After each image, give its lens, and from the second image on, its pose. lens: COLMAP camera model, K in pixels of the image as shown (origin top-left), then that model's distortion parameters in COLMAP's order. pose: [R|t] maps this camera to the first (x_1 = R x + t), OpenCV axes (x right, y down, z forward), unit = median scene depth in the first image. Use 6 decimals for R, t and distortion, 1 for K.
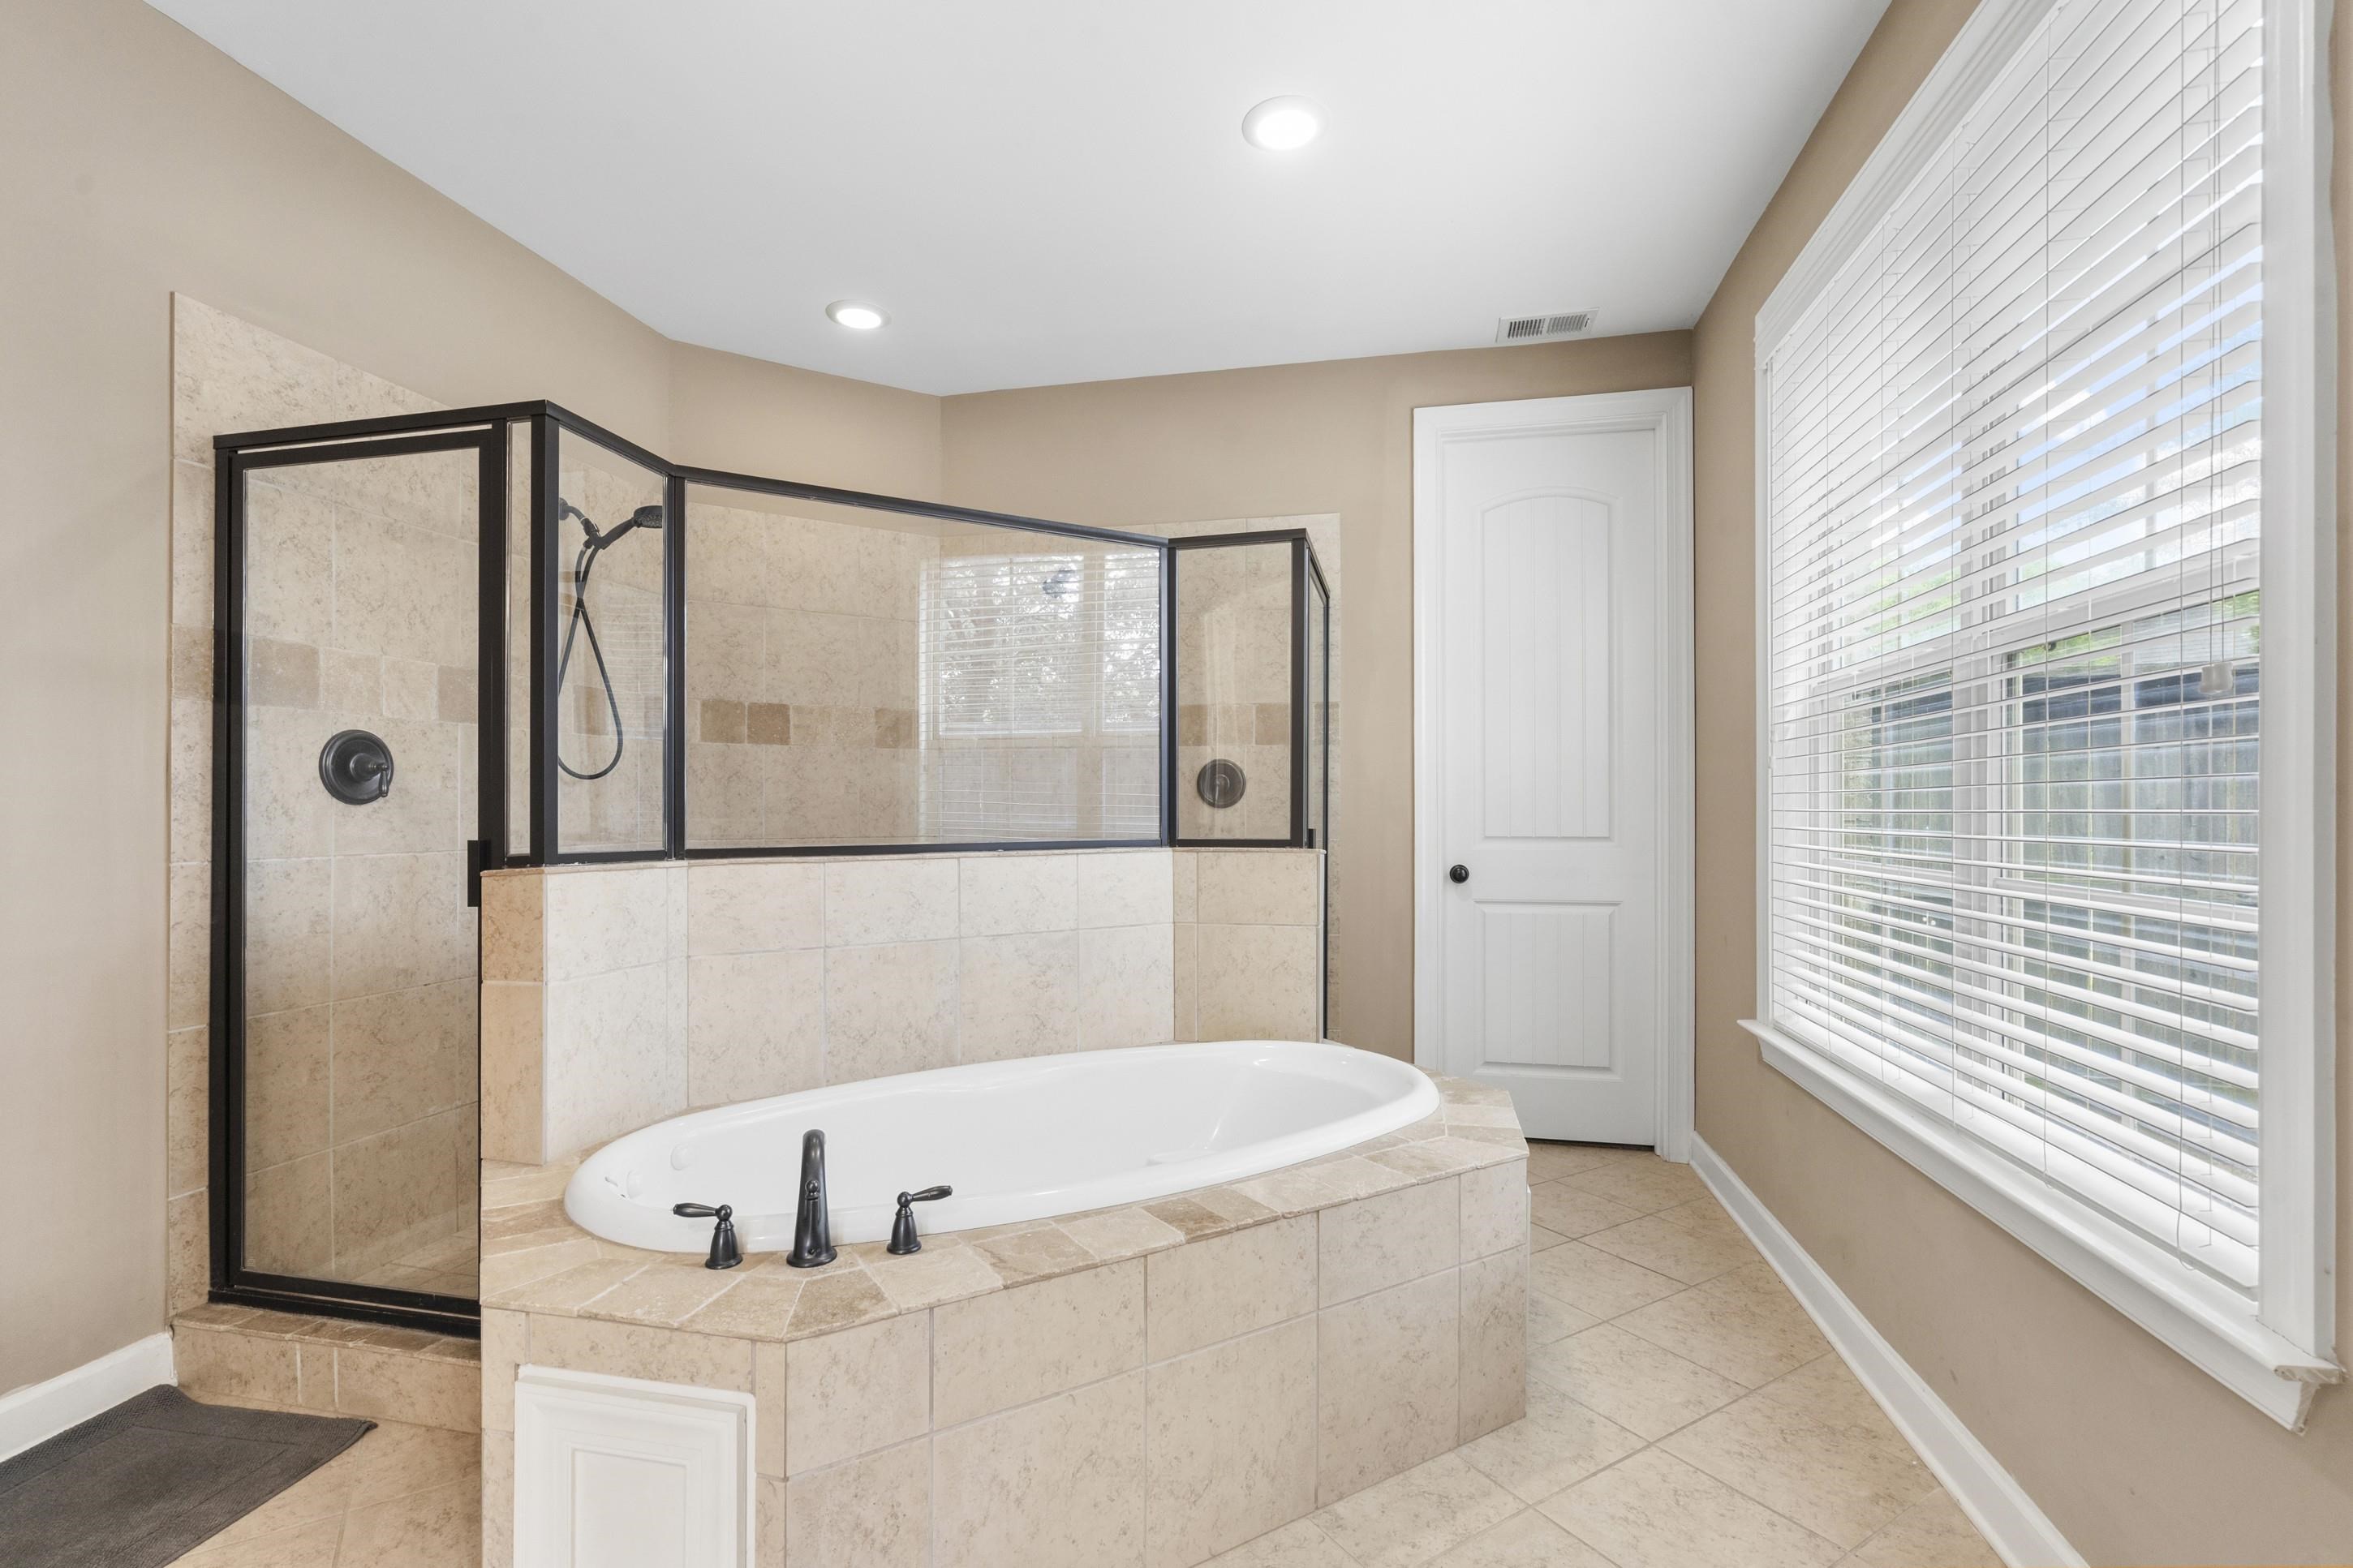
lens RADIAL K [[1070.9, 0, 1160.9], [0, 1070.9, 807.4], [0, 0, 1]] dist [-0.000608, 0.001360]
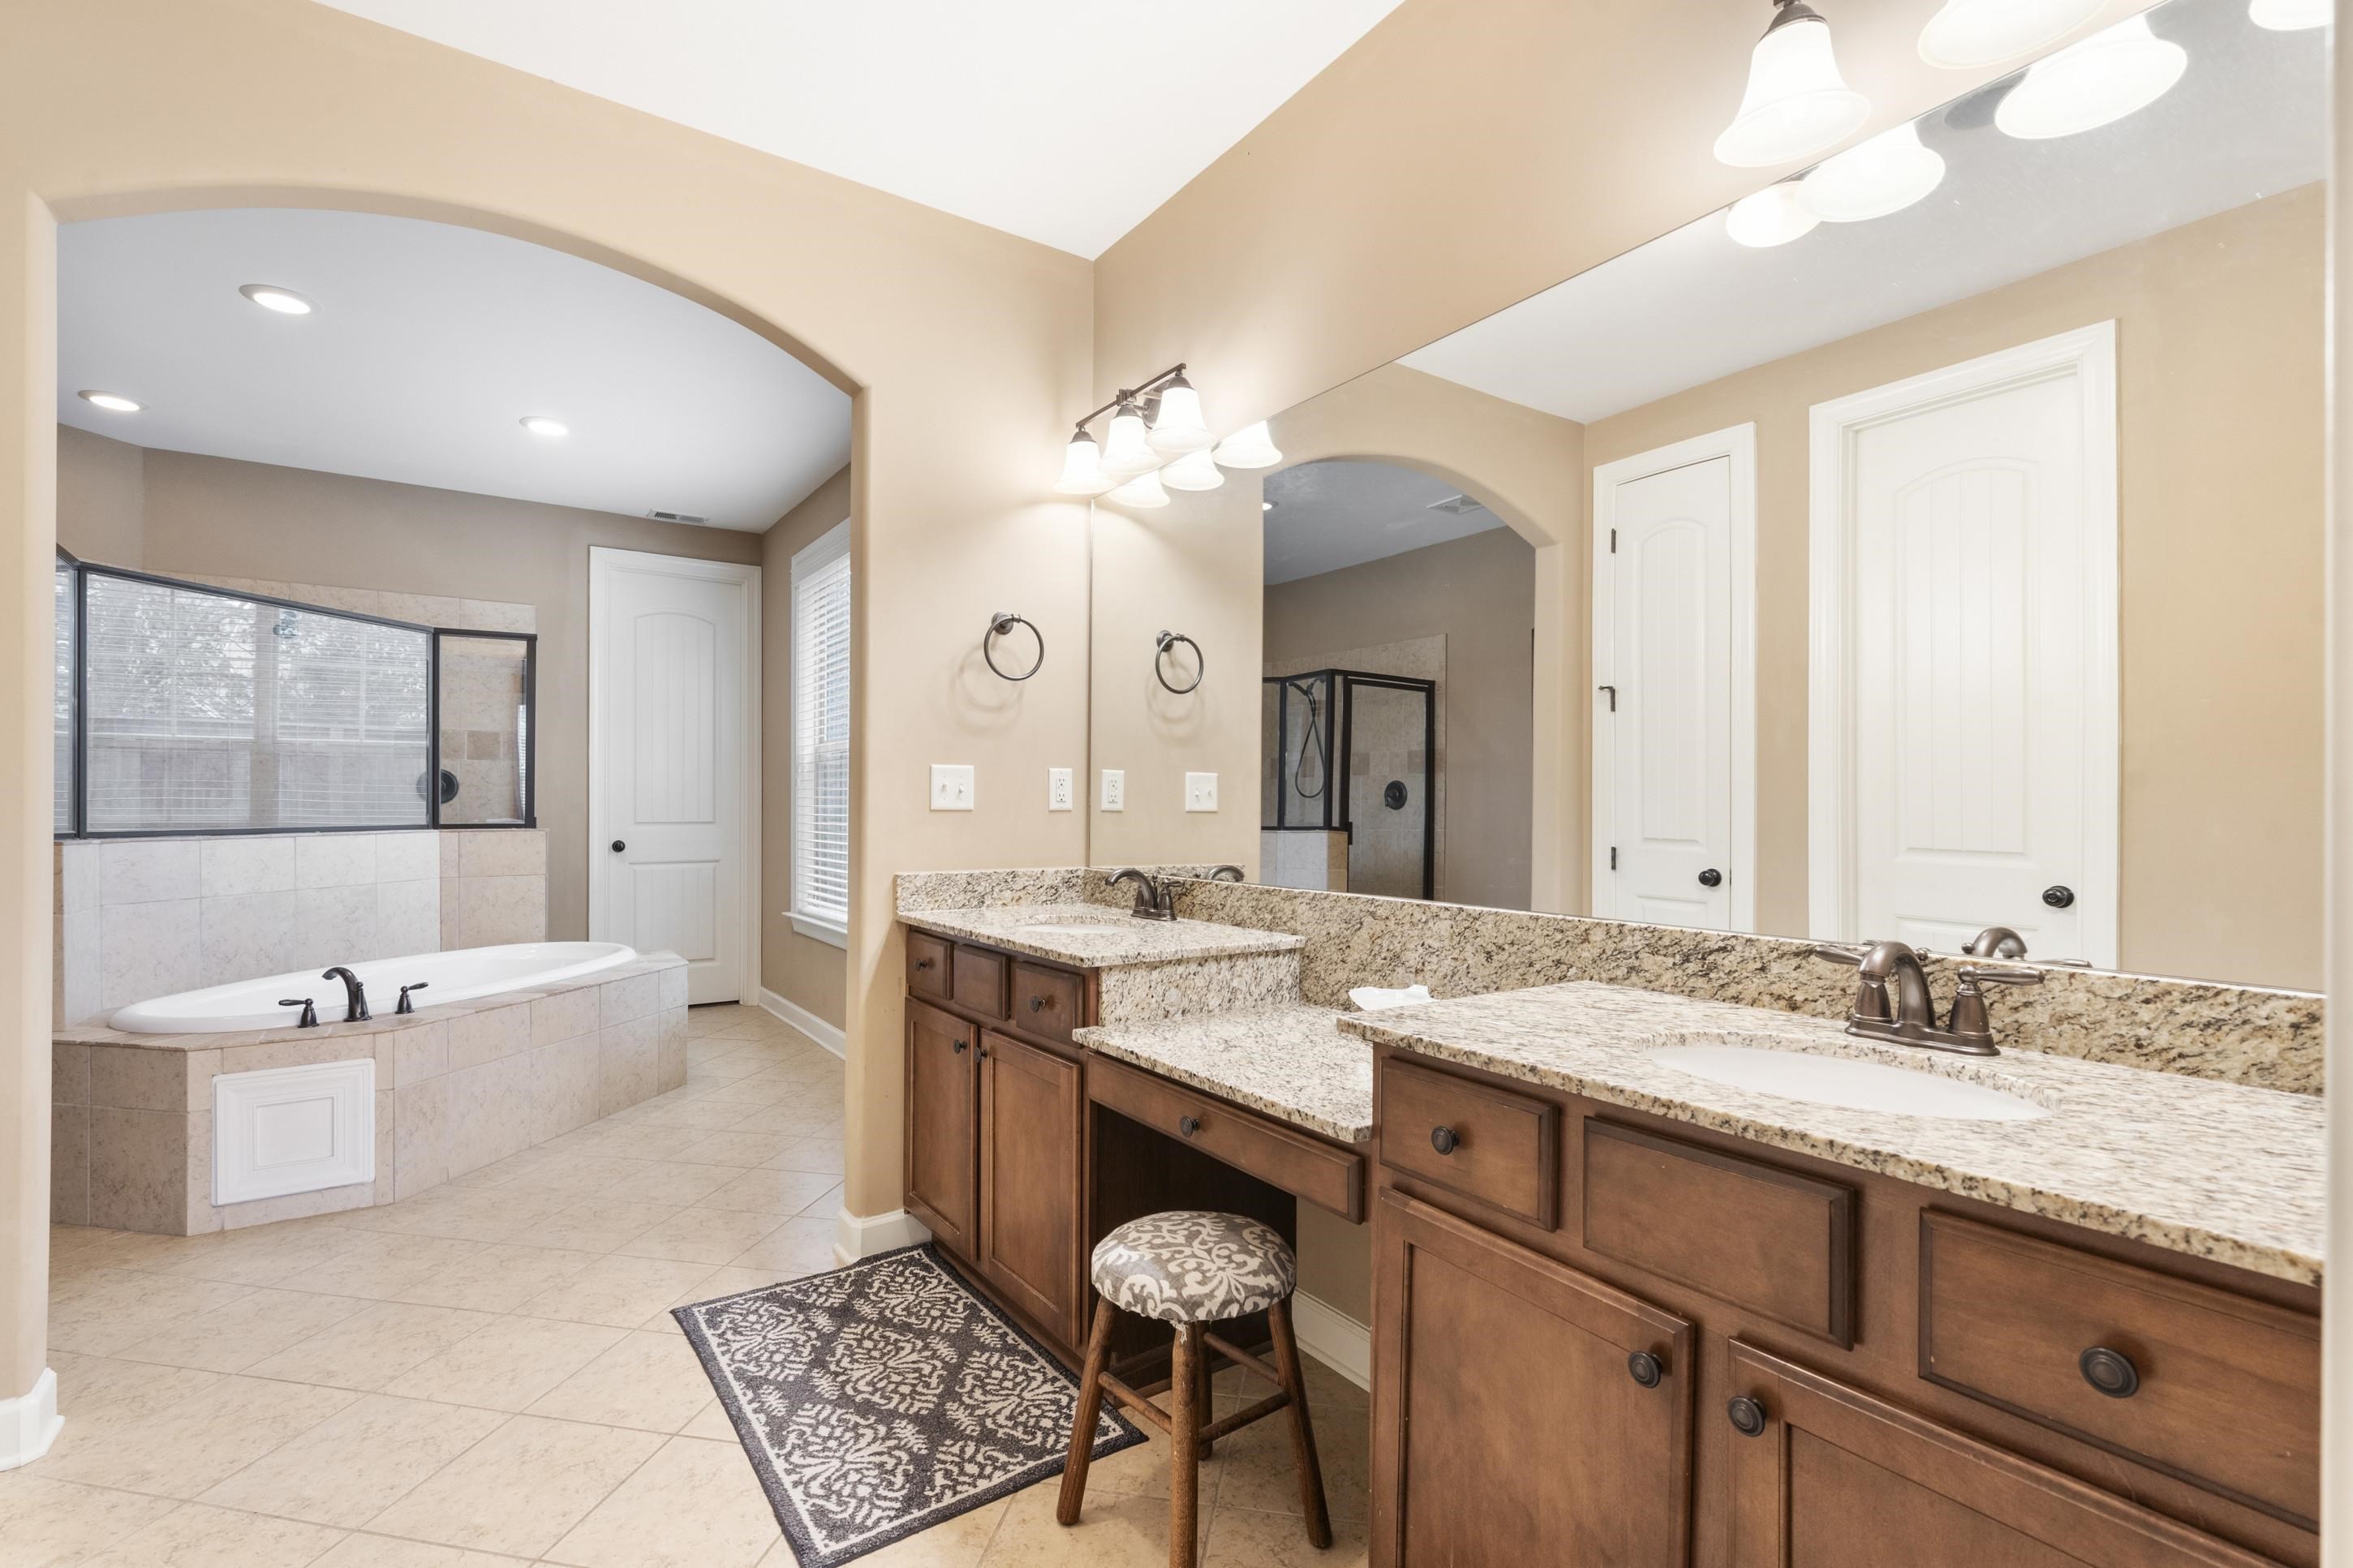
lens RADIAL K [[1070.9, 0, 1158.5], [0, 1070.9, 804.4], [0, 0, 1]] dist [-0.000608, 0.001360]
pose [[0.684544, 0.001693, 0.728970, -0.470235], [-0.003024, 0.999995, 0.000517, -0.003061], [-0.728966, -0.002558, 0.684546, -0.944136]]
